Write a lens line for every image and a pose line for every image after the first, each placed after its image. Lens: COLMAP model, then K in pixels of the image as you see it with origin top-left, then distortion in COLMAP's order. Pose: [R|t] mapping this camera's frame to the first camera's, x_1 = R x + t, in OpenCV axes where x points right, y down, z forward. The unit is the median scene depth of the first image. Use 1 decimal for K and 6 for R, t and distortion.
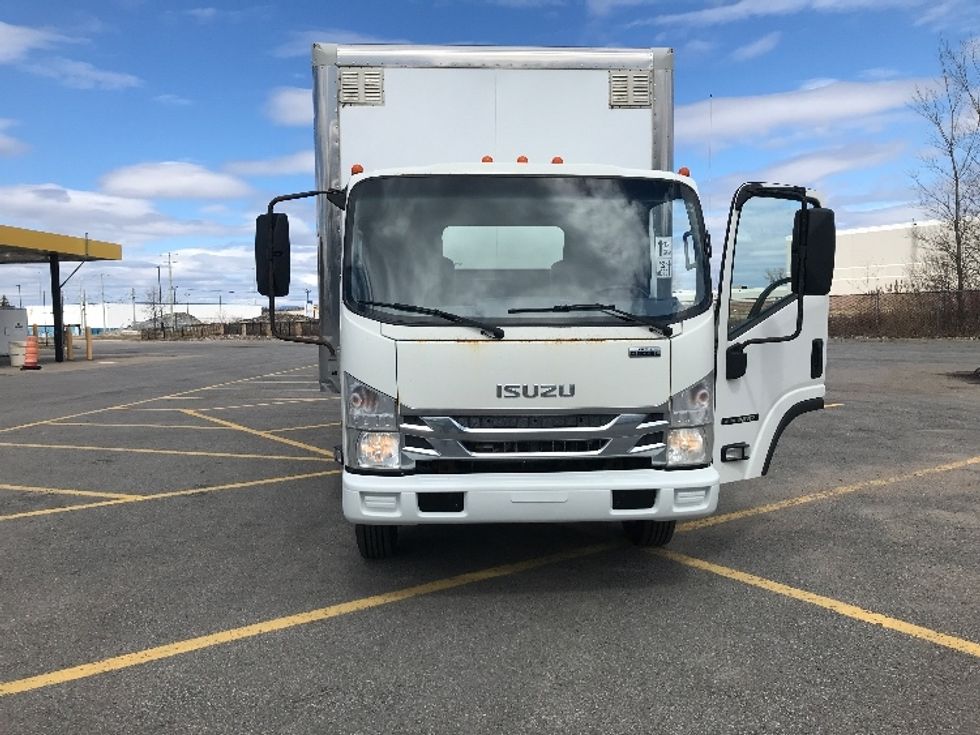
lens RADIAL K [[817.4, 0, 490.3], [0, 817.4, 352.5], [0, 0, 1]] dist [0.057896, -0.128263]
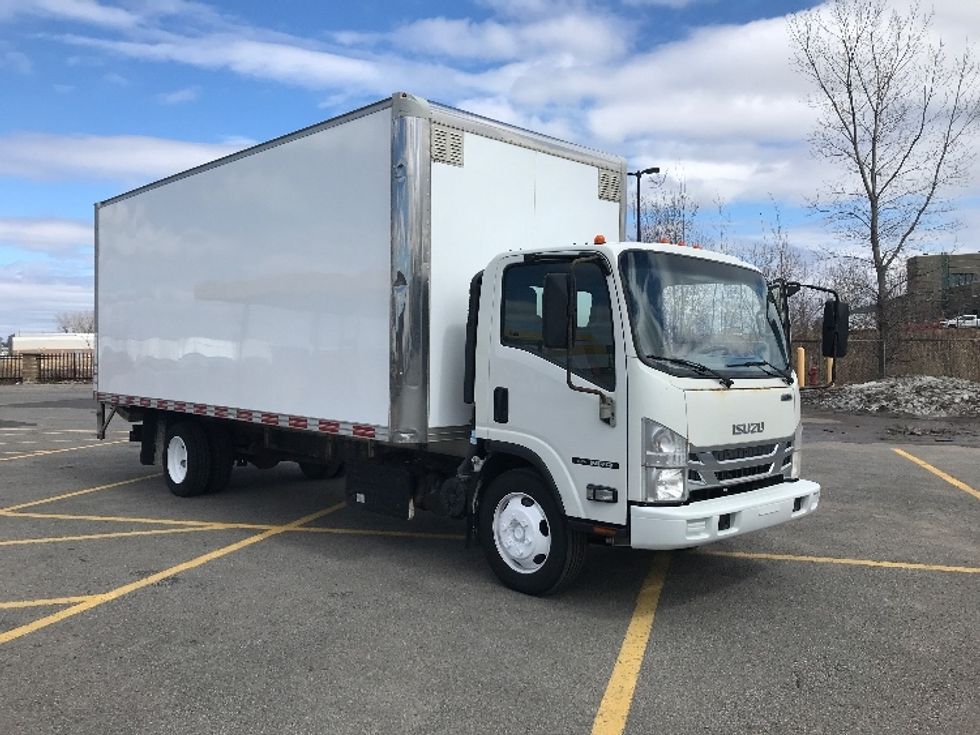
lens RADIAL K [[817.4, 0, 490.3], [0, 817.4, 352.5], [0, 0, 1]] dist [0.057896, -0.128263]
pose [[0.766724, 0.019516, 0.641680, -1.071523], [0.016764, 0.998588, -0.050403, -0.013555], [-0.641758, 0.049402, 0.765315, 0.258241]]
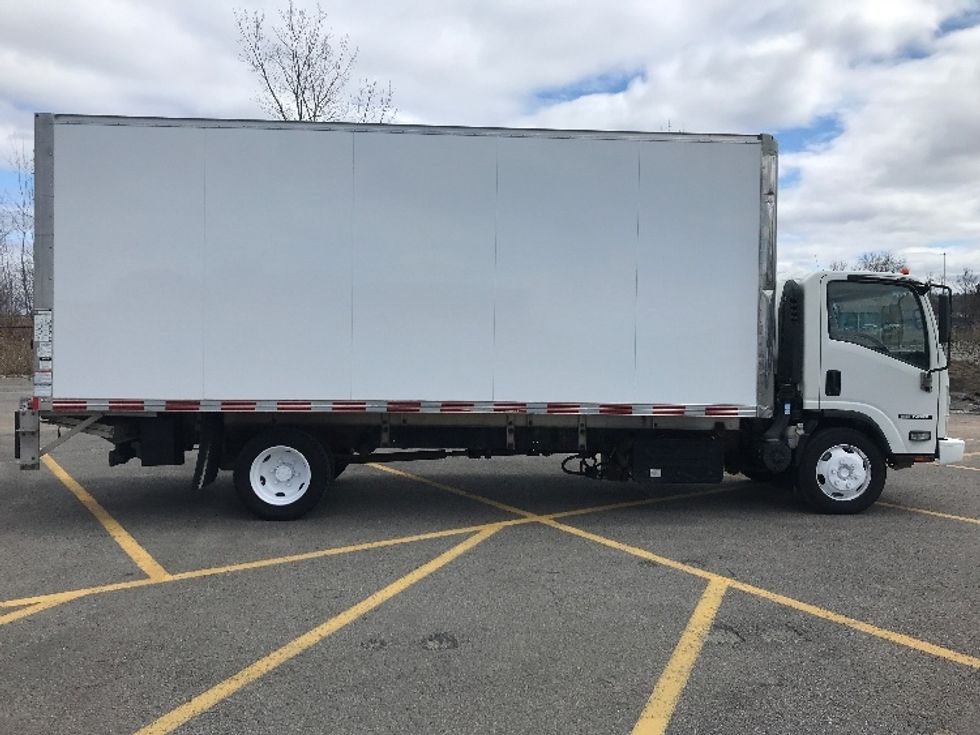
lens RADIAL K [[817.4, 0, 490.3], [0, 817.4, 352.5], [0, 0, 1]] dist [0.057896, -0.128263]
pose [[0.004960, 0.002955, 0.999983, -1.967636], [0.041334, 0.999140, -0.003158, -0.082735], [-0.999133, 0.041349, 0.004834, 1.877891]]
